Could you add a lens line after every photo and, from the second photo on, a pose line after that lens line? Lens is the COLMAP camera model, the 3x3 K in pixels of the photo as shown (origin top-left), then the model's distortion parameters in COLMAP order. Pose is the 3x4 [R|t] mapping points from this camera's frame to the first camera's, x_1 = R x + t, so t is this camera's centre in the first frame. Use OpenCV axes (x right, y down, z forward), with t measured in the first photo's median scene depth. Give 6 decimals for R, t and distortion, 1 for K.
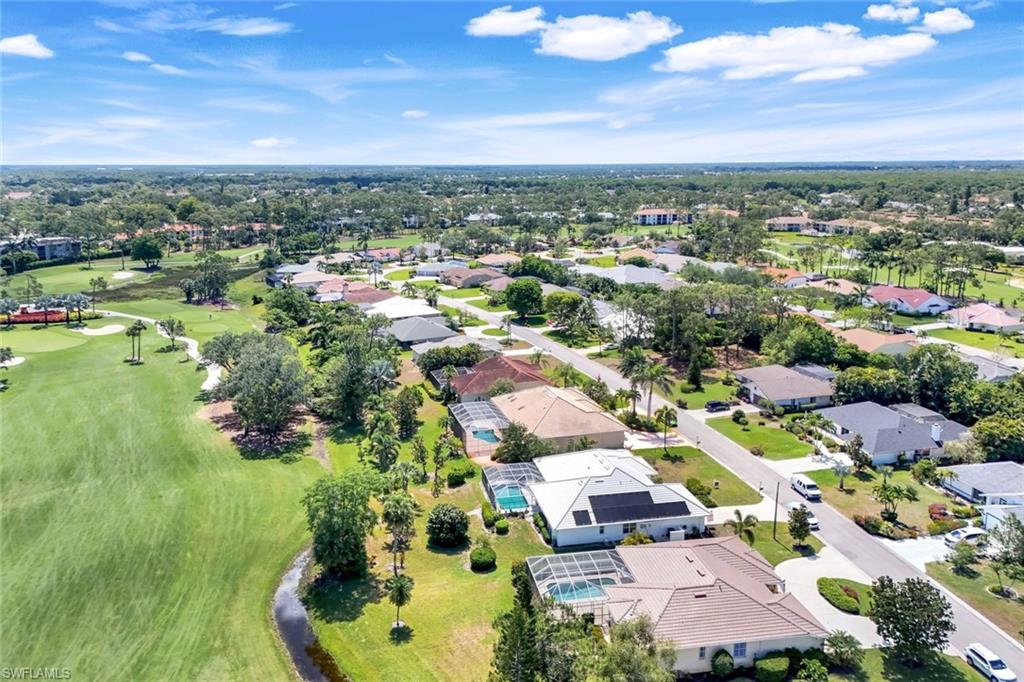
lens RADIAL K [[750.6, 0, 518.3], [0, 750.6, 309.5], [0, 0, 1]] dist [0.095641, -0.102101]
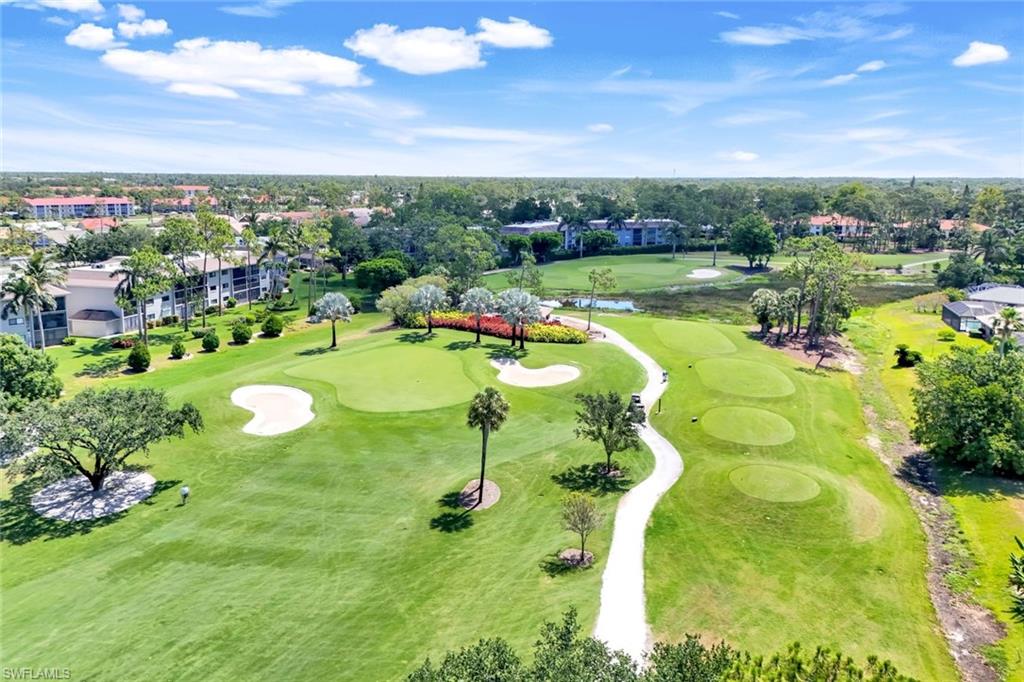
lens RADIAL K [[750.6, 0, 518.3], [0, 750.6, 309.5], [0, 0, 1]] dist [0.095641, -0.102101]
pose [[0.660954, 0.135391, -0.738111, -0.136559], [-0.150047, 0.987571, 0.046787, -0.020103], [0.735272, 0.079827, 0.673055, 0.425434]]
